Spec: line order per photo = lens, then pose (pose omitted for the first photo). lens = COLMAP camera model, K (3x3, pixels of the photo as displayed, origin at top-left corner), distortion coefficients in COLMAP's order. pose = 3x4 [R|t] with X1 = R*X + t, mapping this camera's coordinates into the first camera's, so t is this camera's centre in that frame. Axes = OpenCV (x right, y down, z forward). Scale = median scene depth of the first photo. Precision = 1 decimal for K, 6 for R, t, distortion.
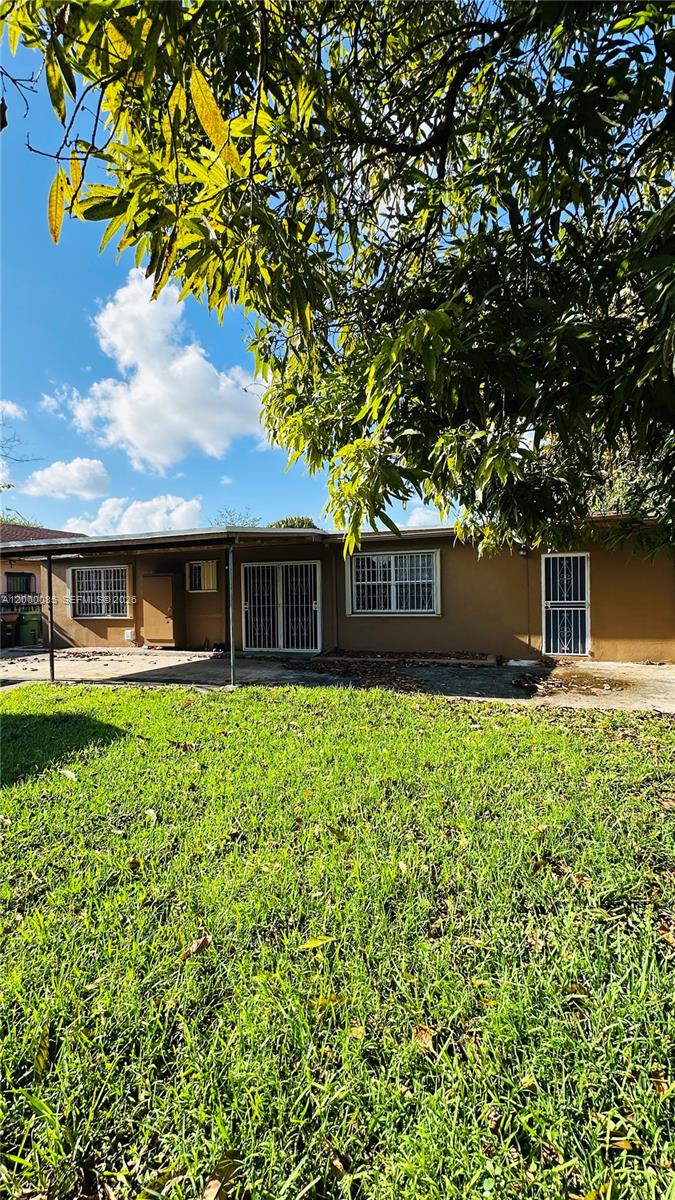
lens RADIAL K [[479.5, 0, 337.5], [0, 479.5, 600.0], [0, 0, 1]] dist [-0.000023, -0.000451]
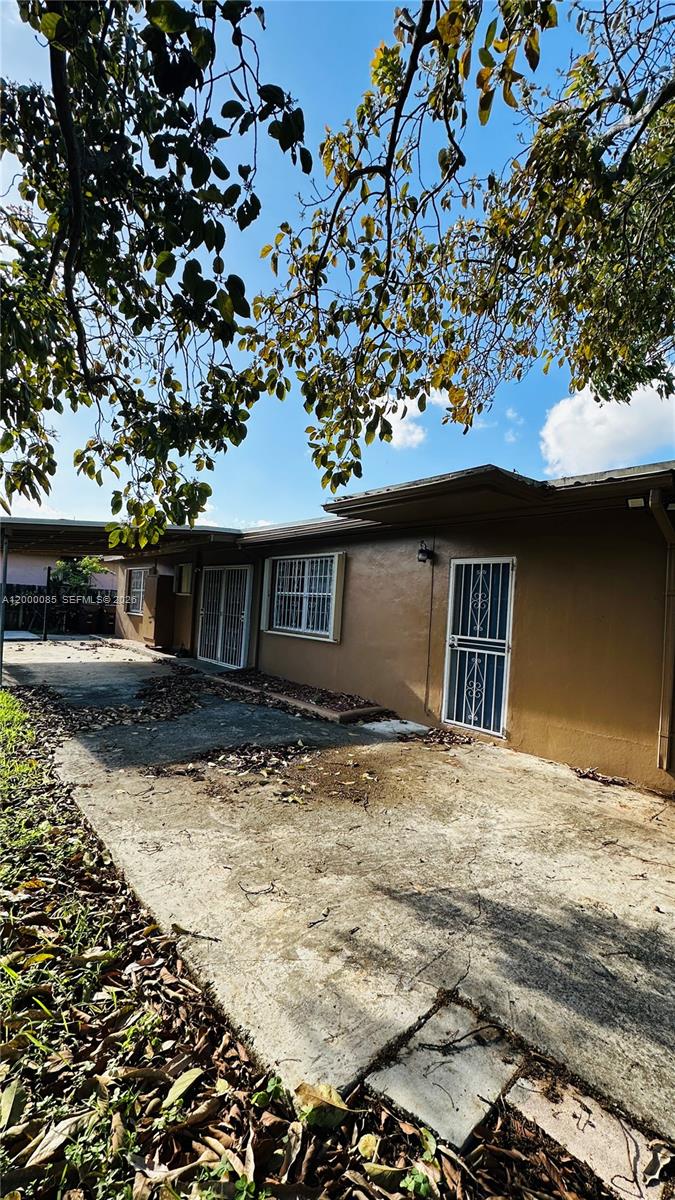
lens RADIAL K [[479.5, 0, 337.5], [0, 479.5, 600.0], [0, 0, 1]] dist [-0.000023, -0.000451]
pose [[0.847526, 0.054276, -0.527971, 0.628525], [-0.066501, 0.997778, -0.004178, -0.030047], [0.526571, 0.038651, 0.849252, 0.393714]]
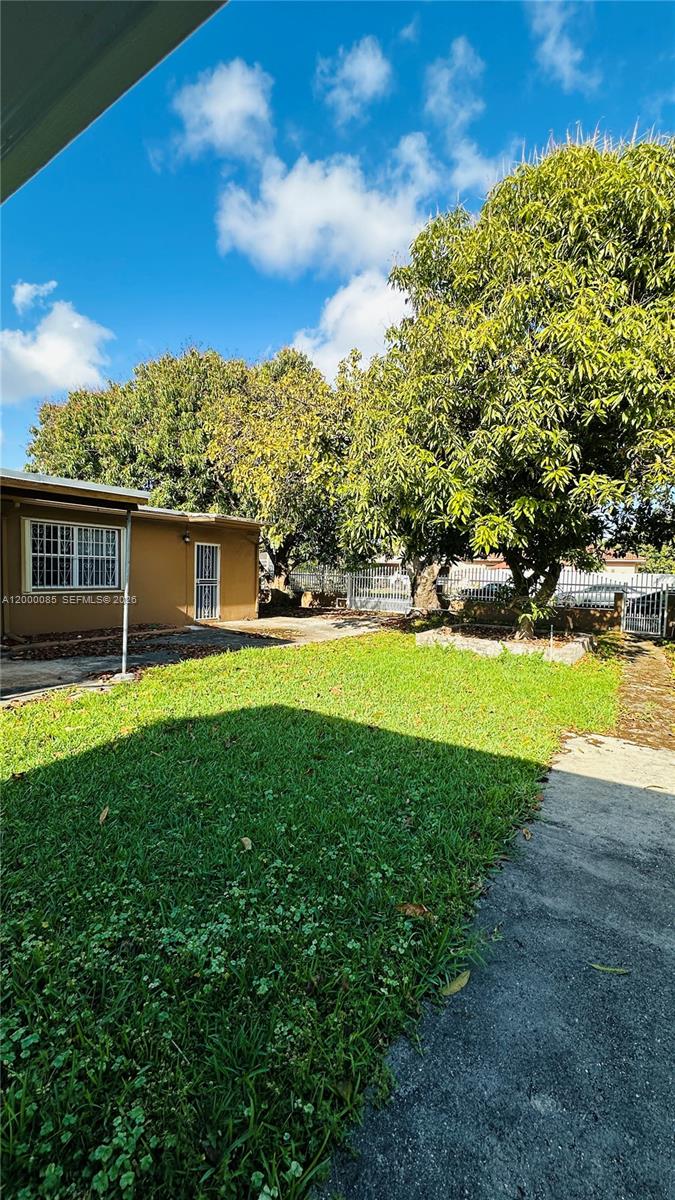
lens RADIAL K [[479.5, 0, 337.5], [0, 479.5, 600.0], [0, 0, 1]] dist [-0.000023, -0.000451]
pose [[0.265797, -0.032943, 0.963466, -0.701525], [-0.021255, 0.998973, 0.040021, -0.000443], [-0.963795, -0.031116, 0.264823, 0.291472]]
